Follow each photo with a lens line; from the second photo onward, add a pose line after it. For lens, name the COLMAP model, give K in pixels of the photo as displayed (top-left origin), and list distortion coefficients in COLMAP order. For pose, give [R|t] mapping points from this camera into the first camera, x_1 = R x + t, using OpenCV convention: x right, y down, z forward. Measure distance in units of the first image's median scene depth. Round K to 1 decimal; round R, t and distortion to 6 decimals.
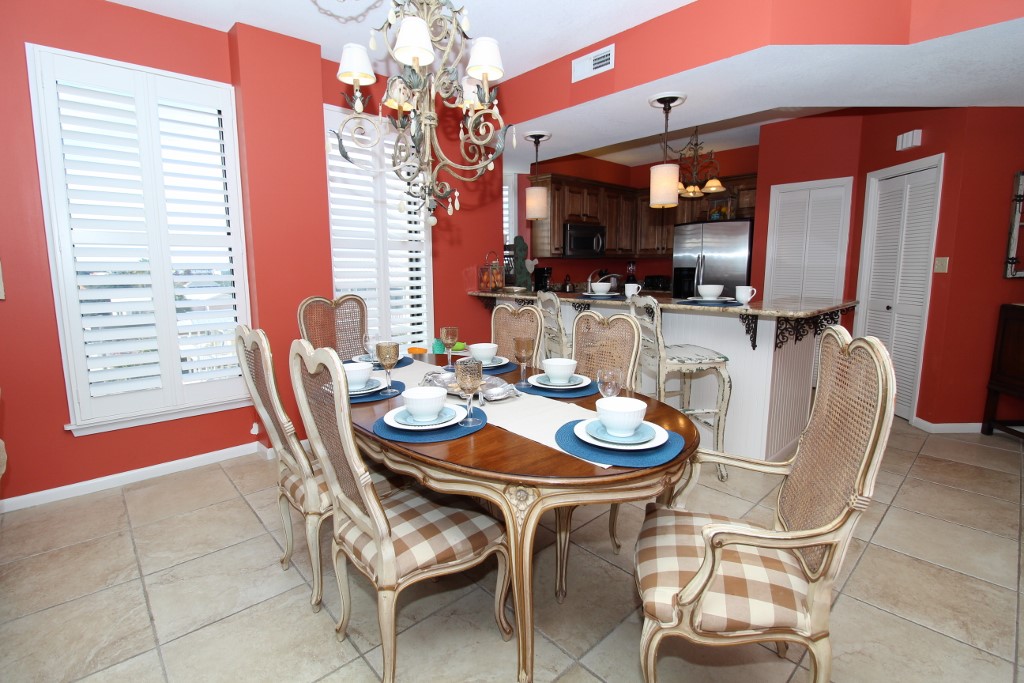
lens RADIAL K [[472.0, 0, 520.2], [0, 472.0, 342.9], [0, 0, 1]] dist [-0.012831, -0.005579]
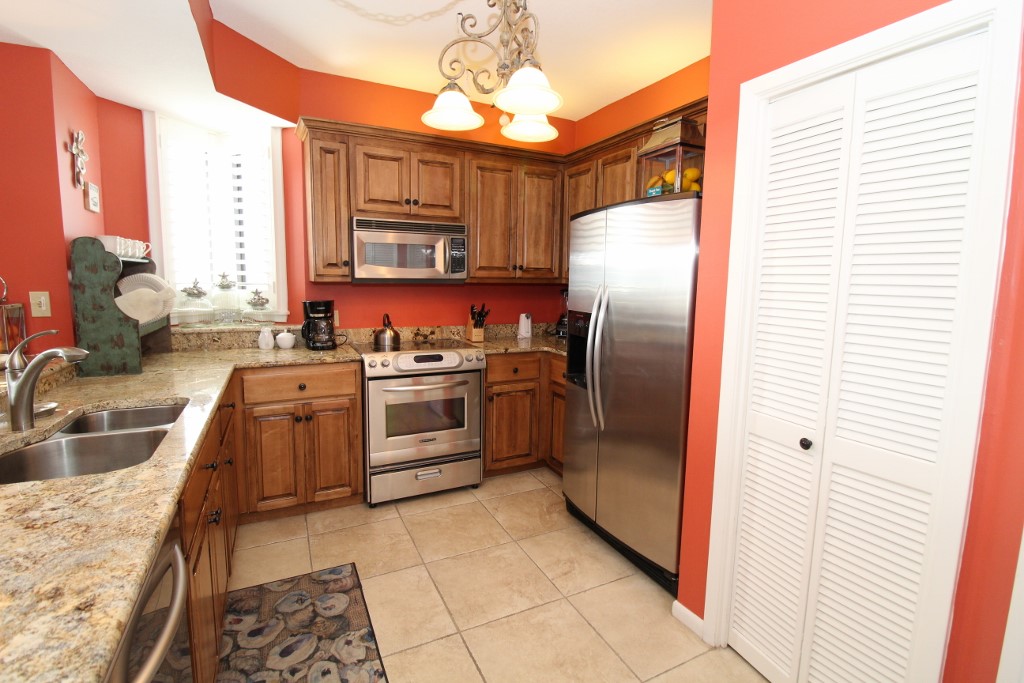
lens RADIAL K [[472.0, 0, 517.4], [0, 472.0, 337.2], [0, 0, 1]] dist [-0.012831, -0.005579]
pose [[0.959896, 0.054581, -0.274992, 0.563879], [-0.065973, 0.997297, -0.032345, -0.158516], [0.272483, 0.049190, 0.960902, 0.755865]]
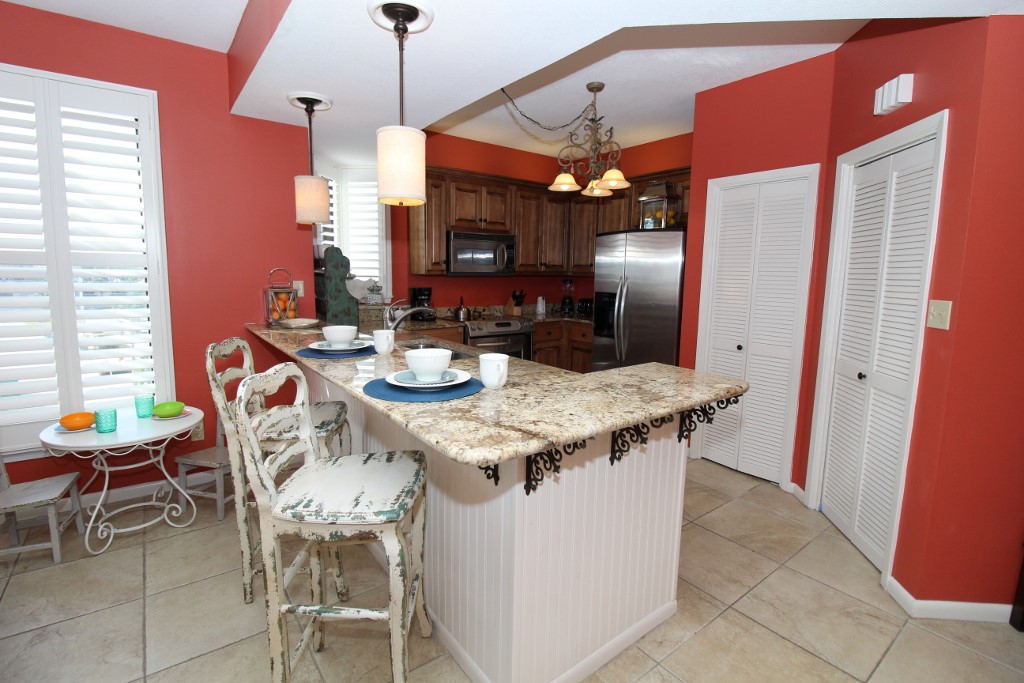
lens RADIAL K [[472.0, 0, 513.6], [0, 472.0, 341.6], [0, 0, 1]] dist [-0.012831, -0.005579]
pose [[0.994873, 0.035615, -0.094656, 0.376436], [-0.037170, 0.999201, -0.014721, -0.088932], [0.094056, 0.018164, 0.995401, 0.335728]]
